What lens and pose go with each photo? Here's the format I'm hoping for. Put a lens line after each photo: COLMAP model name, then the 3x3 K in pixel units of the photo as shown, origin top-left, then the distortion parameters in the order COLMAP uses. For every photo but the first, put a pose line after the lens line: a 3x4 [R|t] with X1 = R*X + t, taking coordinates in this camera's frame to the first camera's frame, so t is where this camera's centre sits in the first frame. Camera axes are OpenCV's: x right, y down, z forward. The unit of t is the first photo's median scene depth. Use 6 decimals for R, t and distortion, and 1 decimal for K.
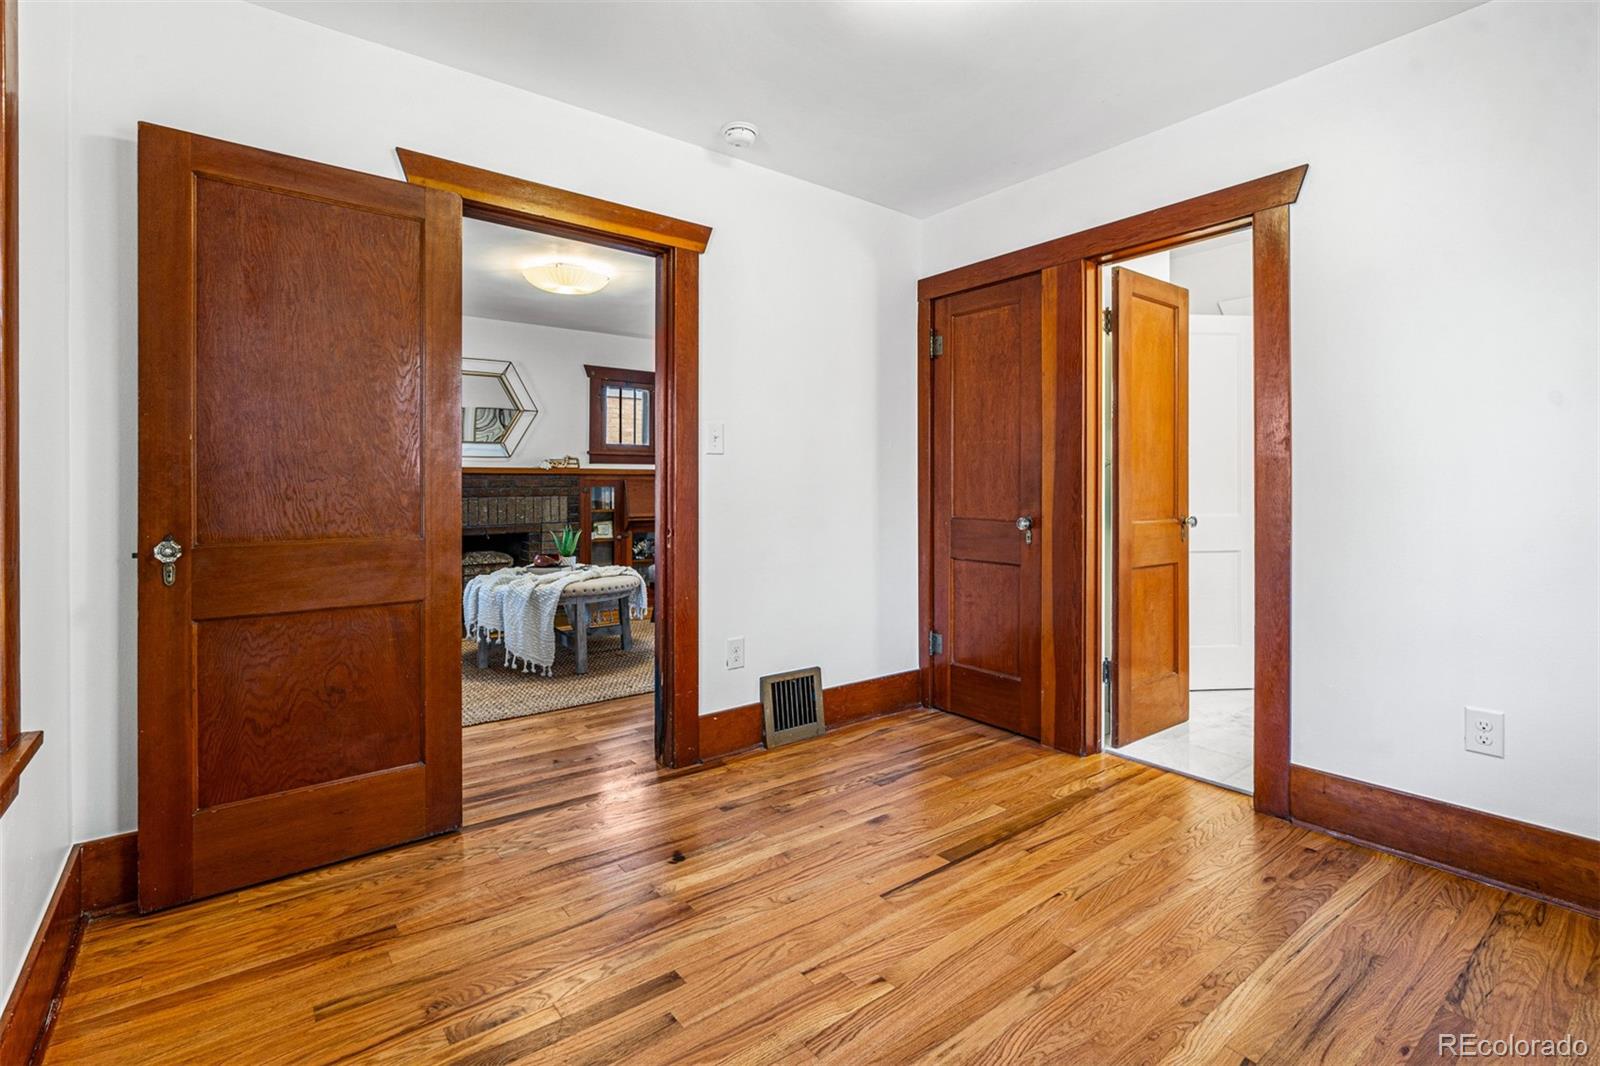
lens RADIAL K [[737.3, 0, 800.8], [0, 737.3, 491.3], [0, 0, 1]] dist [-0.011140, 0.002917]
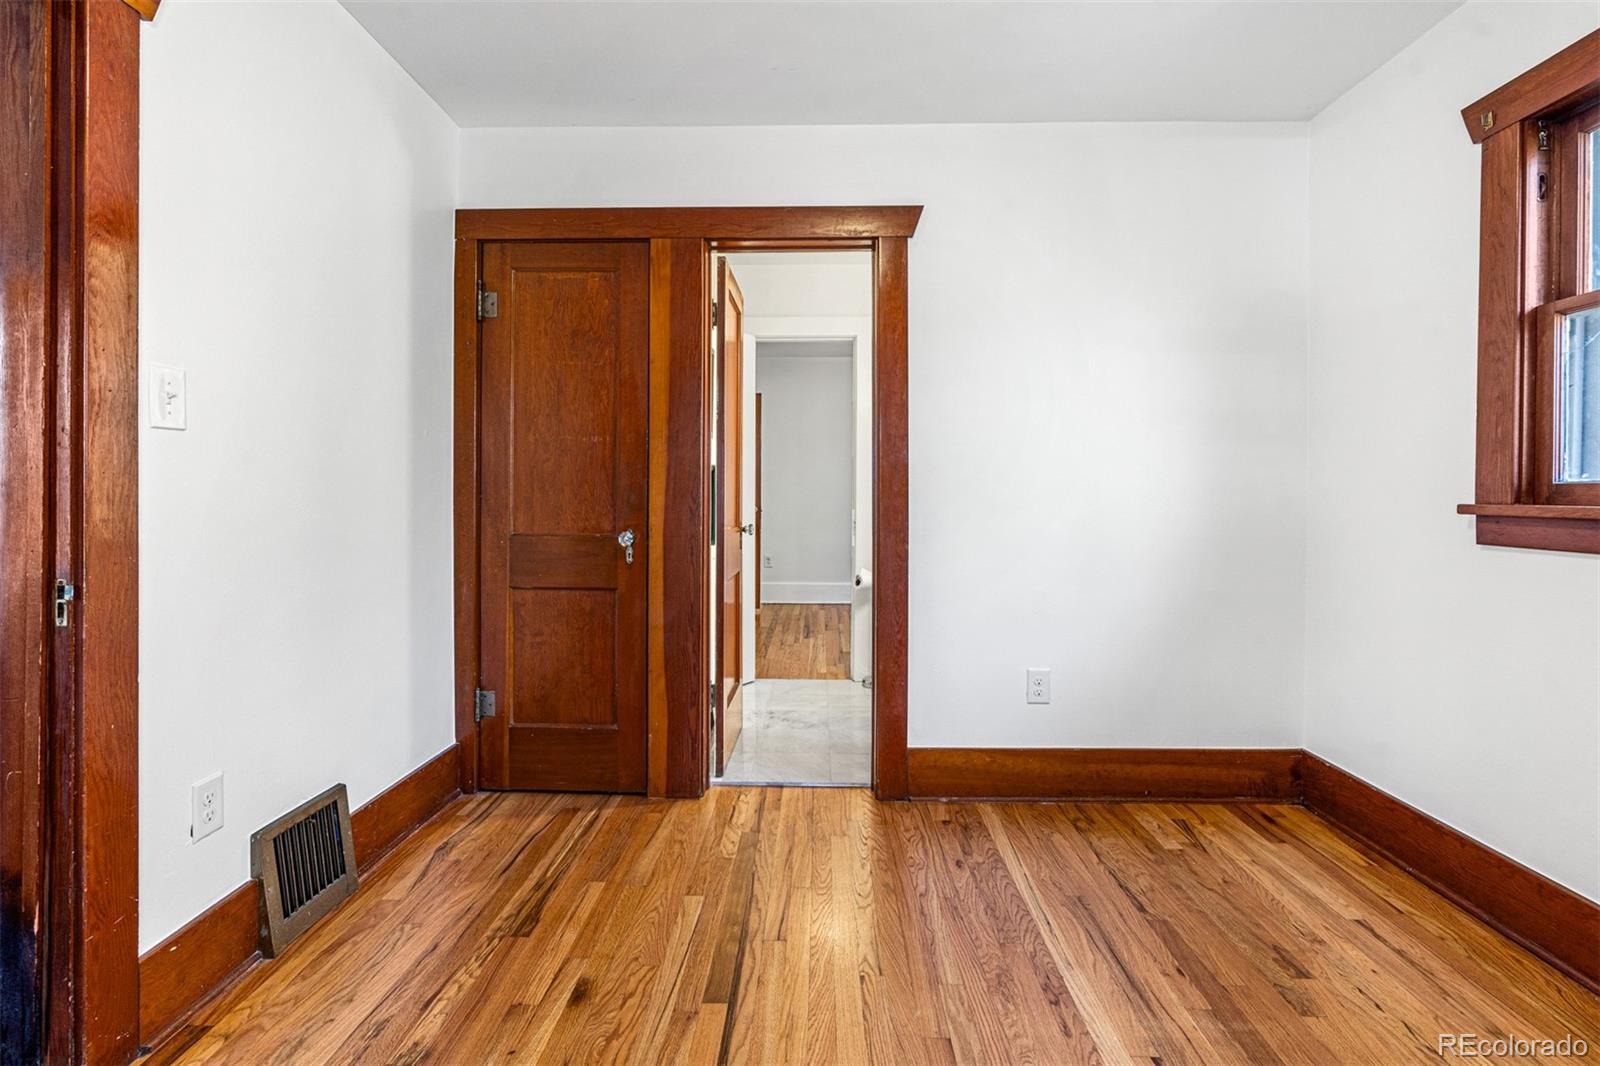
lens RADIAL K [[737.3, 0, 800.0], [0, 737.3, 498.3], [0, 0, 1]] dist [-0.011140, 0.002917]
pose [[0.634188, -0.001815, 0.773177, -0.223511], [0.000065, 0.999997, 0.002294, -0.003663], [-0.773179, -0.001404, 0.634186, 0.333072]]
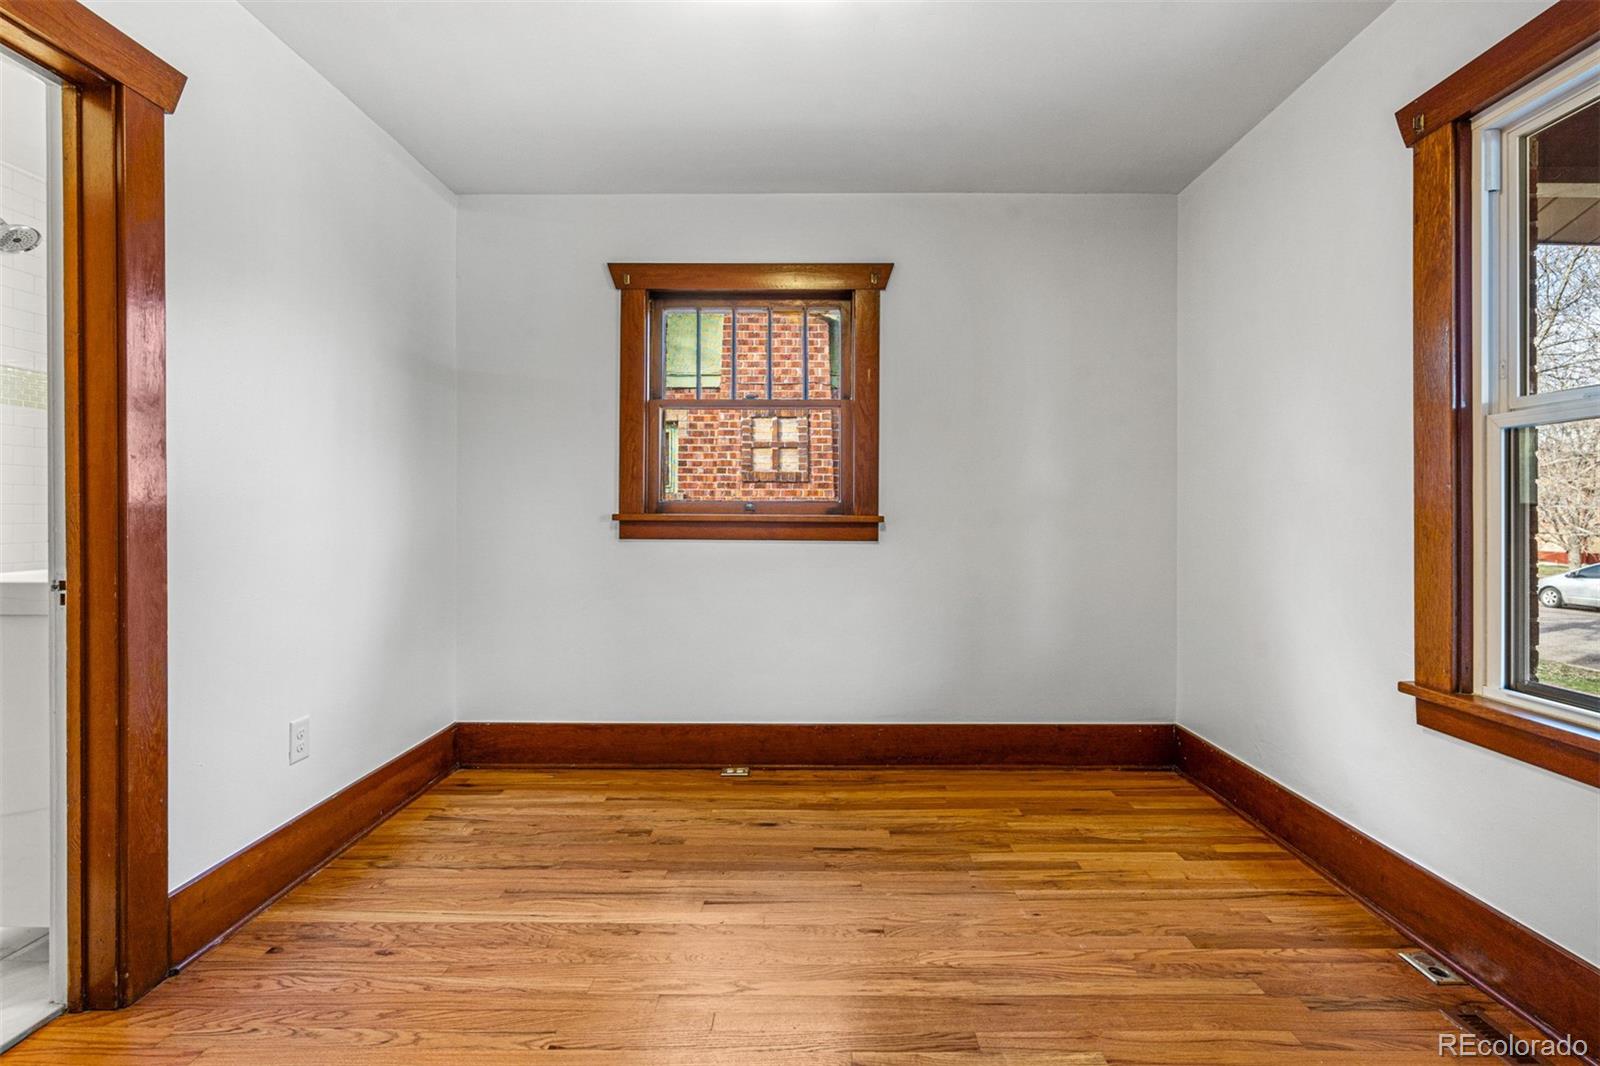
lens RADIAL K [[737.3, 0, 811.9], [0, 737.3, 517.6], [0, 0, 1]] dist [-0.011140, 0.002917]
pose [[-0.785376, -0.005127, 0.618997, -0.208214], [0.002888, 0.999924, 0.011946, -0.003777], [-0.619012, 0.011170, -0.785302, 0.911754]]
